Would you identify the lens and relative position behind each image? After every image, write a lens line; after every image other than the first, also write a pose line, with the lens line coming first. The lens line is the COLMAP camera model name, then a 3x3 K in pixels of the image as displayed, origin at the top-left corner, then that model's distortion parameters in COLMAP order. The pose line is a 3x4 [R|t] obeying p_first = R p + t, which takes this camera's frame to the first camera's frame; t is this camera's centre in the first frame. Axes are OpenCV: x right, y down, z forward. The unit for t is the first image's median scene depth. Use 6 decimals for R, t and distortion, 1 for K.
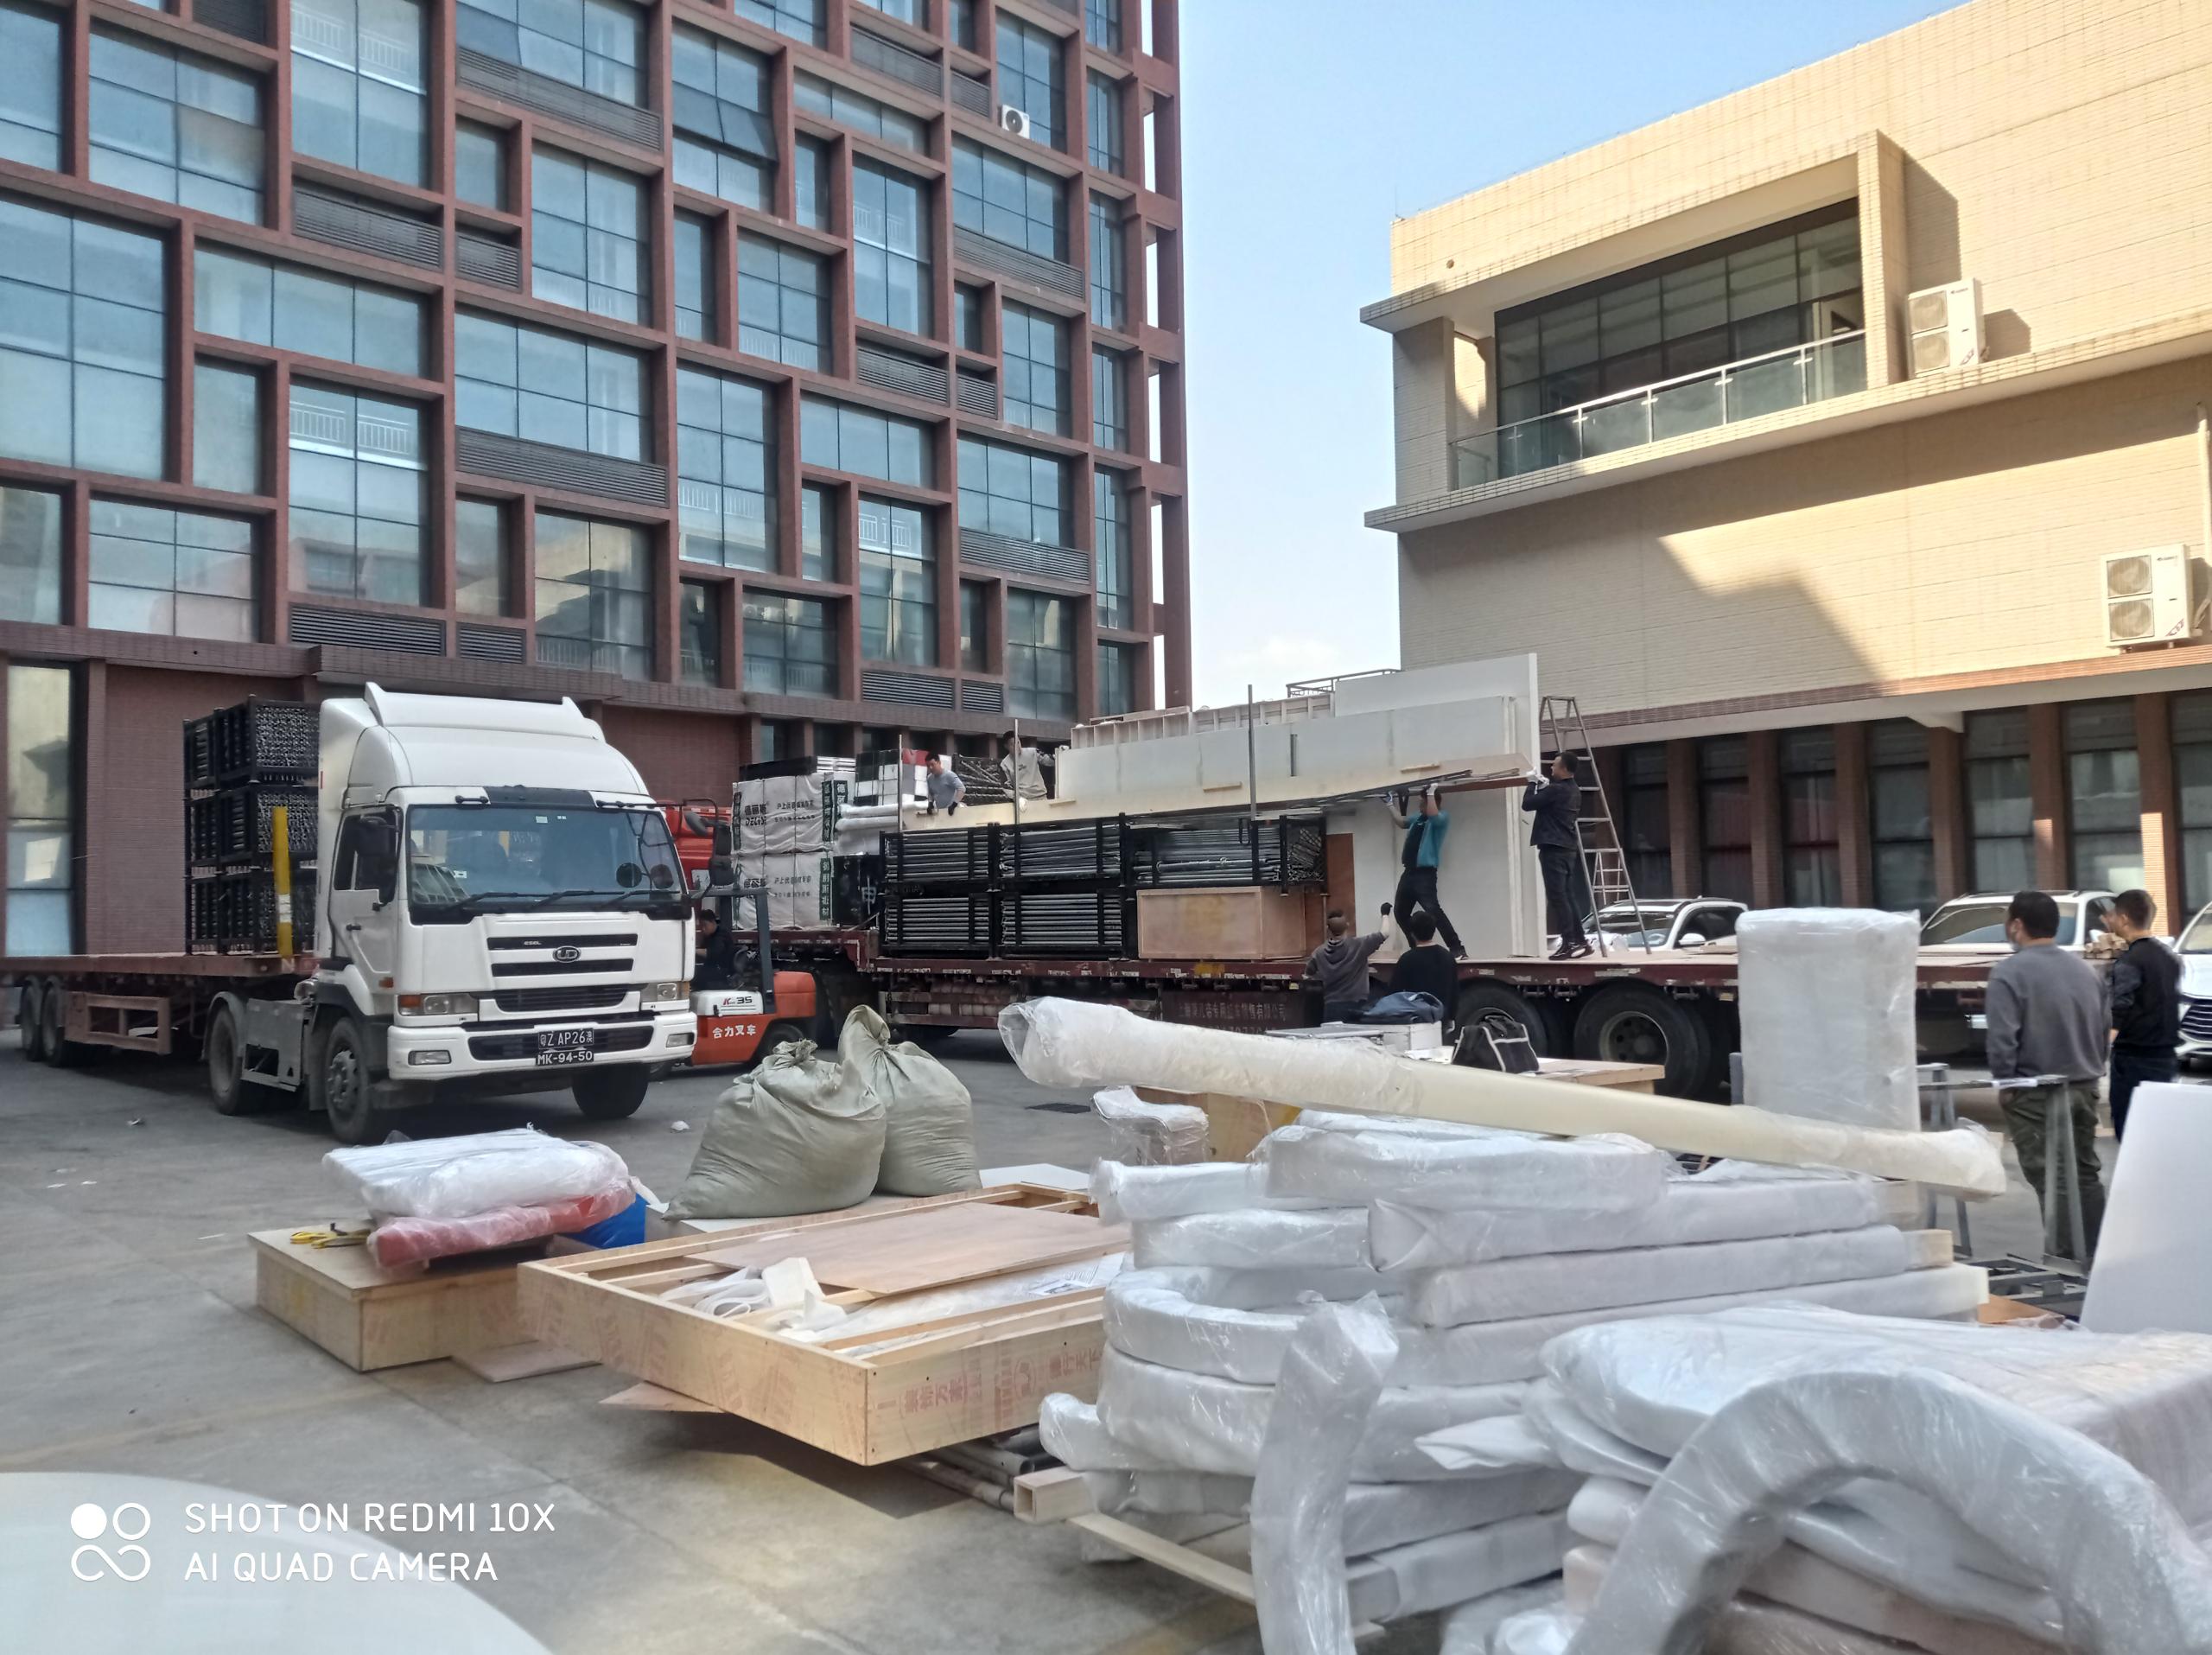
lens RADIAL K [[1624.0, 0, 1106.0], [0, 1624.0, 827.5], [0, 0, 1]] dist [0.051454, -0.068010]
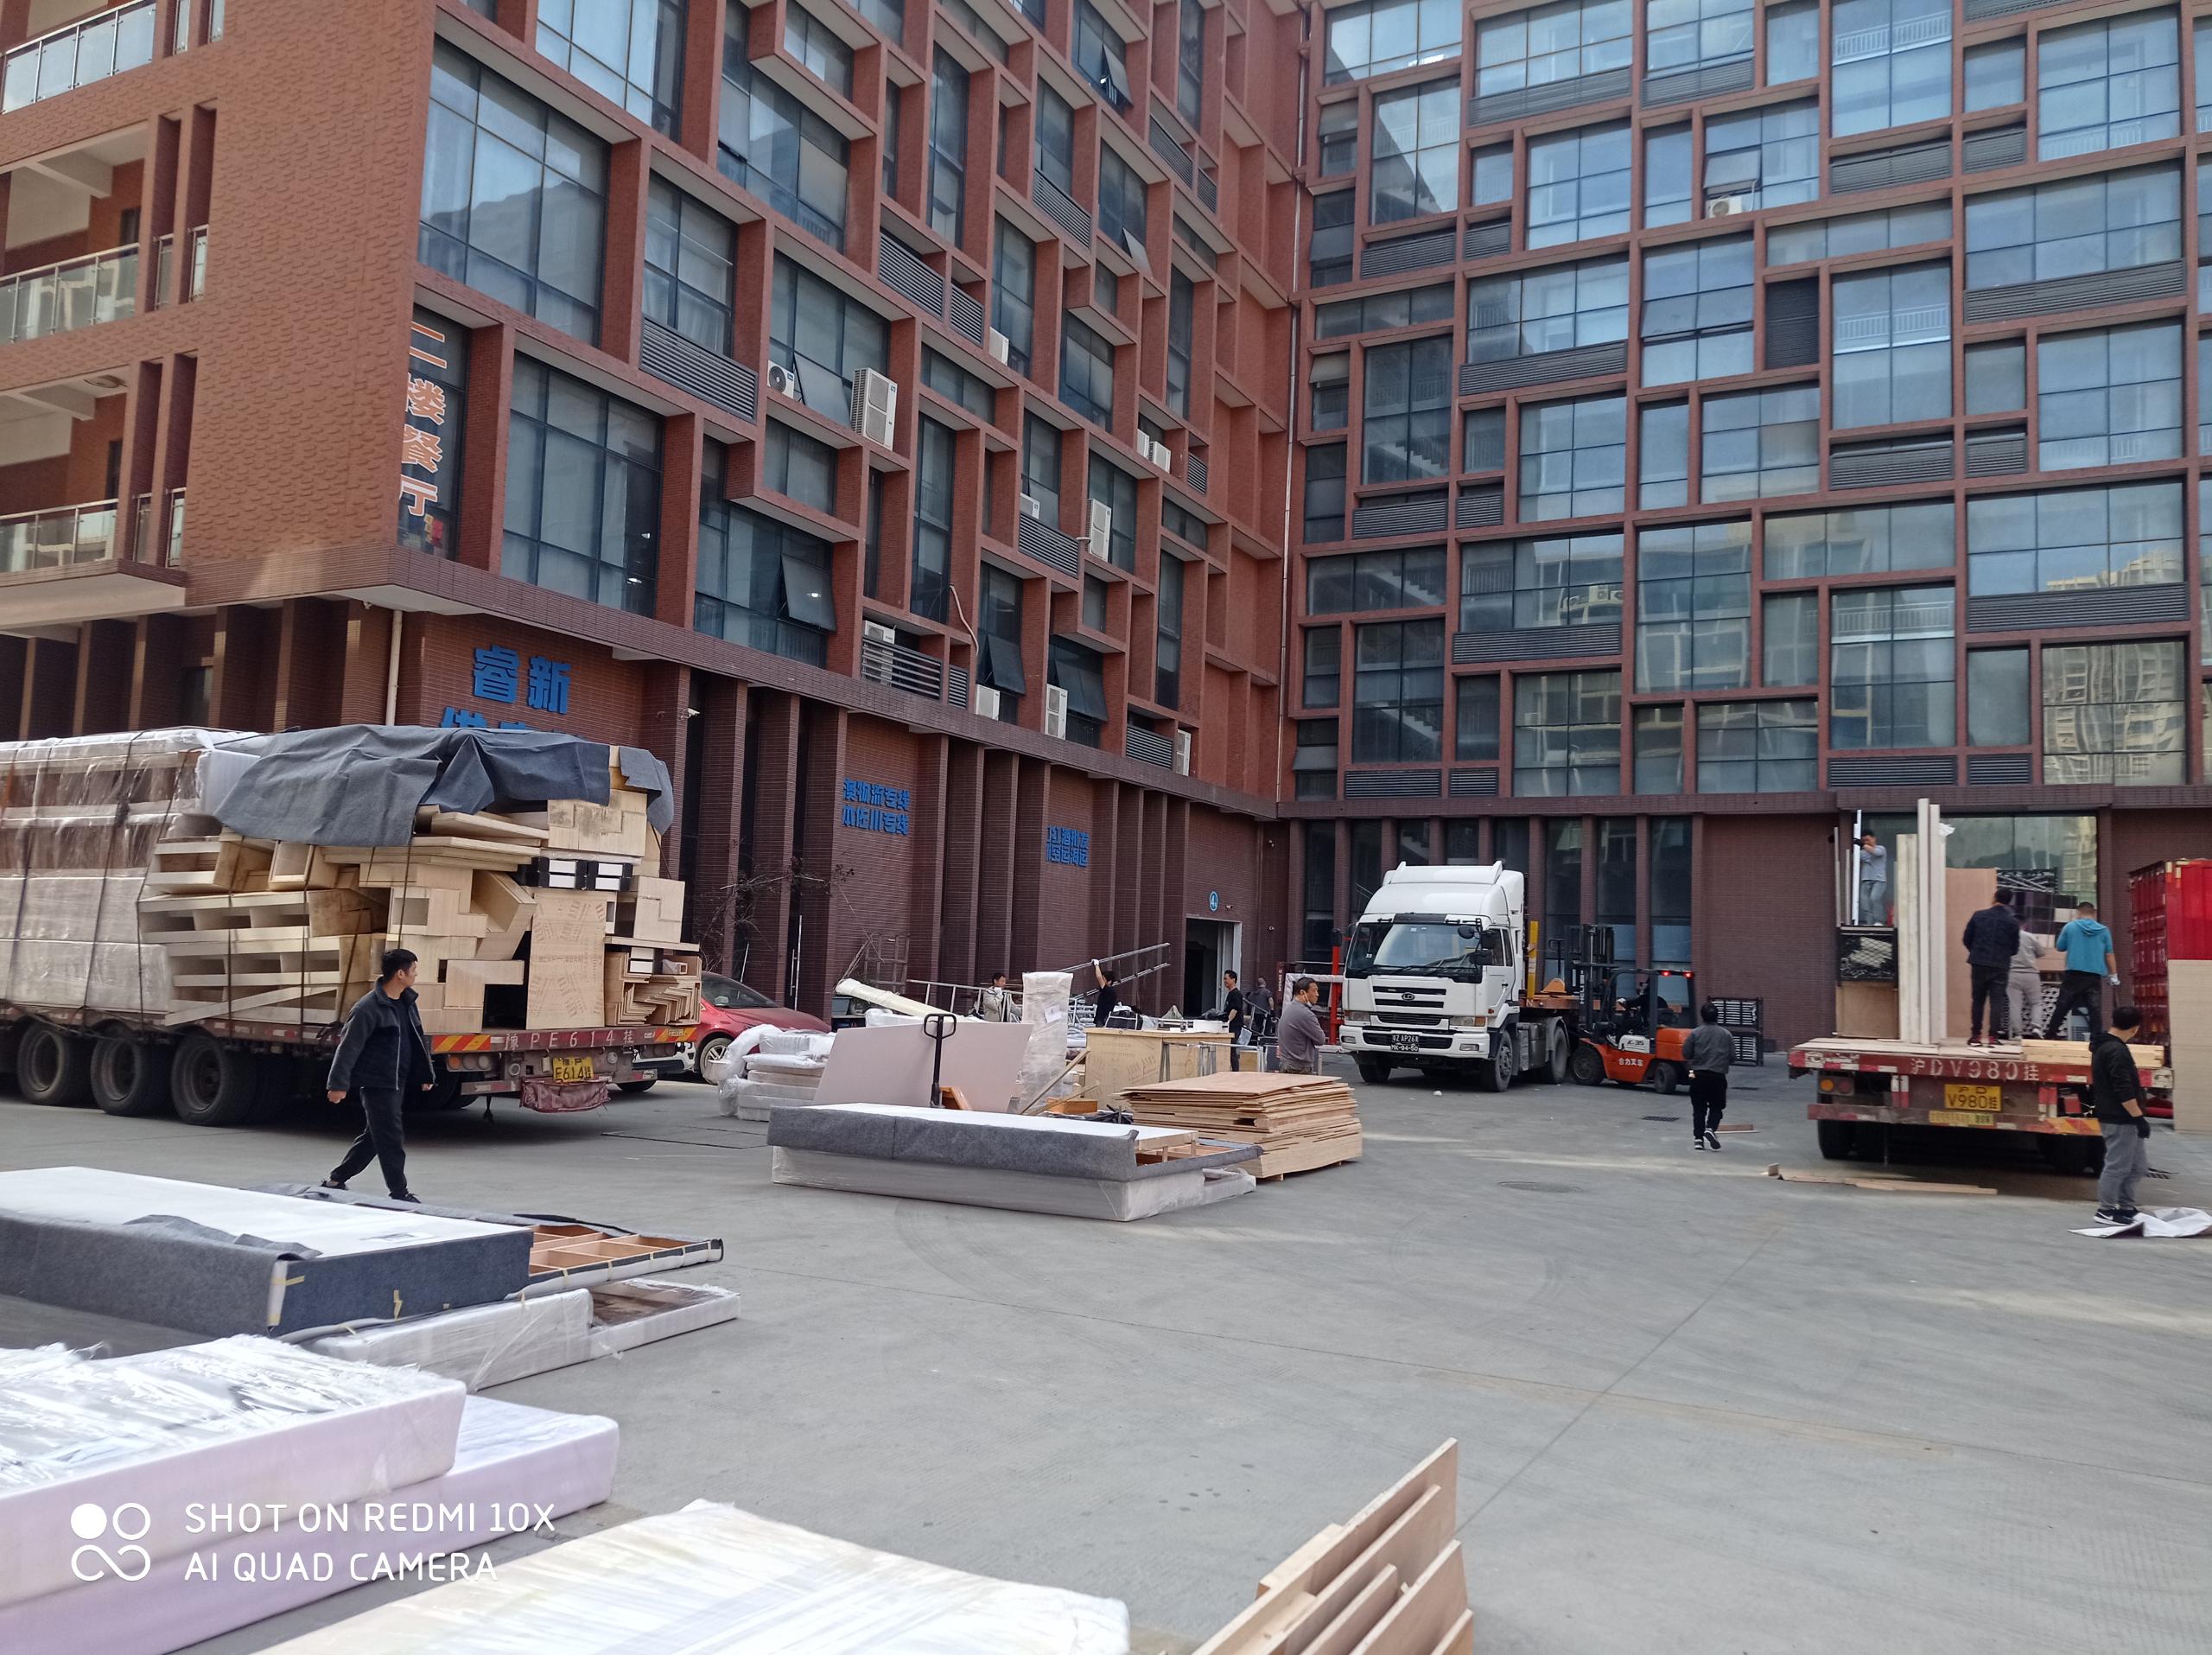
lens RADIAL K [[1624.0, 0, 1106.0], [0, 1624.0, 827.5], [0, 0, 1]] dist [0.051454, -0.068010]
pose [[0.289802, -0.053955, -0.955565, 0.617999], [0.007348, 0.998506, -0.054151, -0.010354], [0.957058, 0.008672, 0.289765, 0.024209]]
